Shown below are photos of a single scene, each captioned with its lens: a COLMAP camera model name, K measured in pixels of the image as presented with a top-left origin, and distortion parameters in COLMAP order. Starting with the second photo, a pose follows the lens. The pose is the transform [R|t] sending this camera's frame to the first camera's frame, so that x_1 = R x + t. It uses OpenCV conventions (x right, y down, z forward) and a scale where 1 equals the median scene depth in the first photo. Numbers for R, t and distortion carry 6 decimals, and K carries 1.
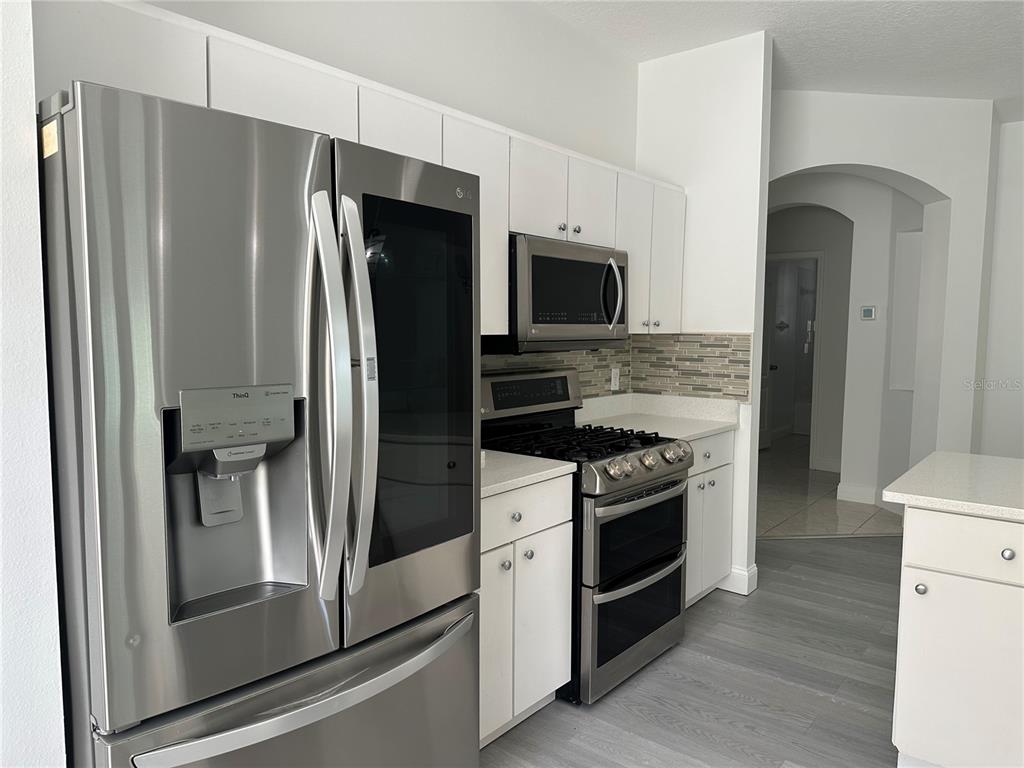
lens RADIAL K [[715.7, 0, 519.4], [0, 715.7, 389.2], [0, 0, 1]] dist [0.069388, -0.094553]
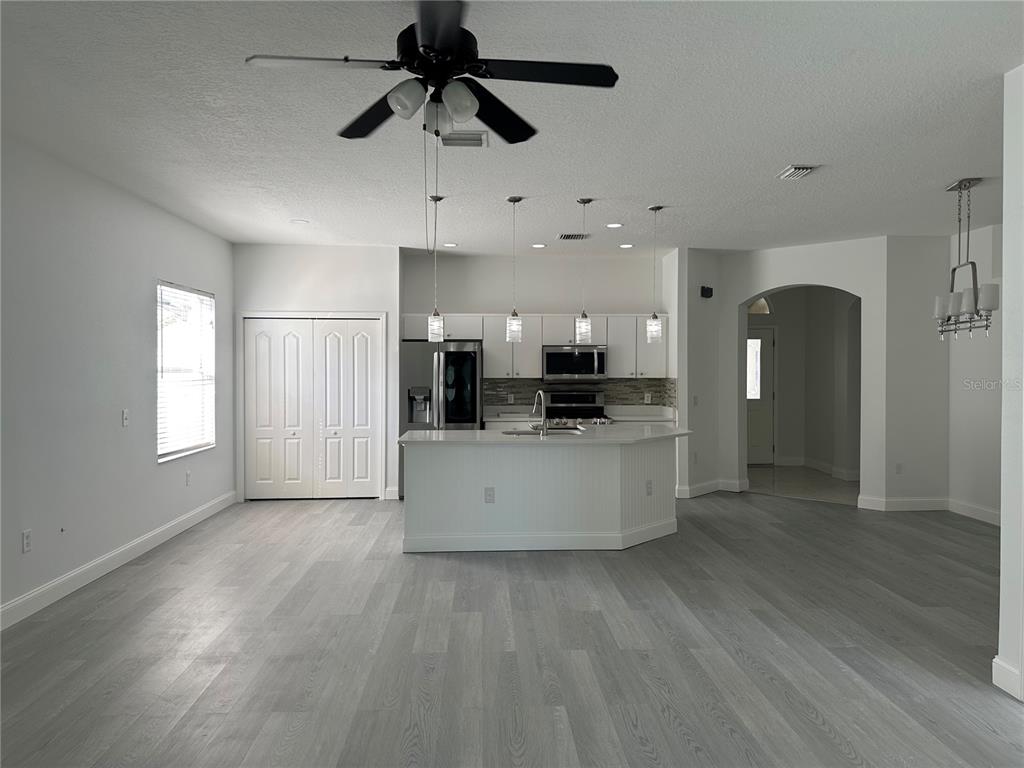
lens RADIAL K [[715.7, 0, 510.6], [0, 715.7, 374.6], [0, 0, 1]] dist [0.069388, -0.094553]
pose [[0.655734, -0.001879, -0.754990, 1.666565], [-0.060166, 0.996686, -0.054737, 0.065261], [0.752591, 0.081317, 0.653448, -0.844593]]
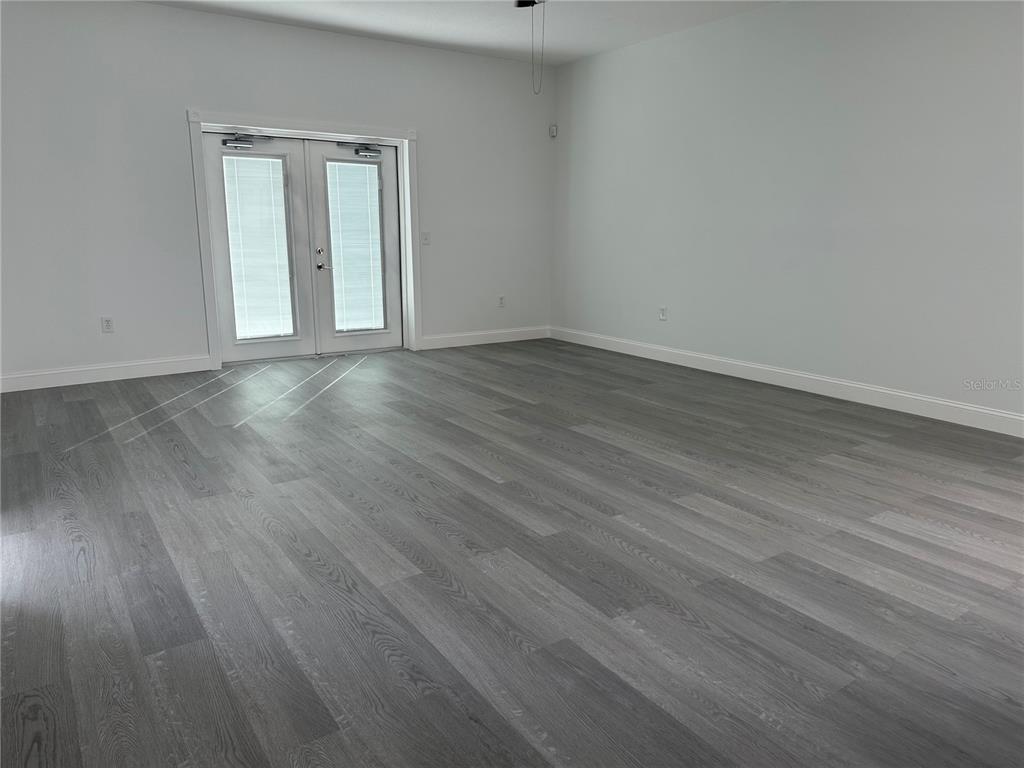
lens RADIAL K [[715.7, 0, 512.5], [0, 715.7, 384.1], [0, 0, 1]] dist [0.069388, -0.094553]
pose [[-0.955036, -0.078271, 0.285972, 0.772617], [0.011059, 0.954450, 0.298165, -0.003730], [-0.296284, 0.287921, -0.910669, 0.632076]]
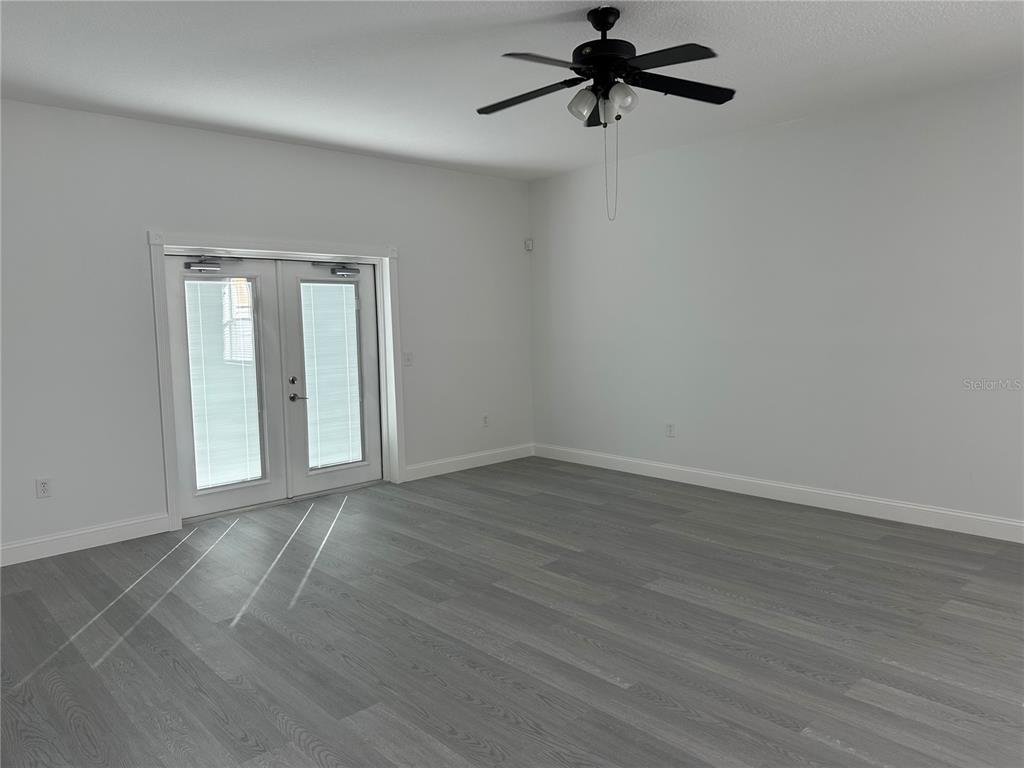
lens RADIAL K [[715.7, 0, 519.6], [0, 715.7, 378.4], [0, 0, 1]] dist [0.069388, -0.094553]
pose [[-0.989257, 0.001407, 0.146179, 1.052060], [0.026431, 0.985195, 0.169387, -0.050928], [-0.143776, 0.171431, -0.974649, 0.514905]]
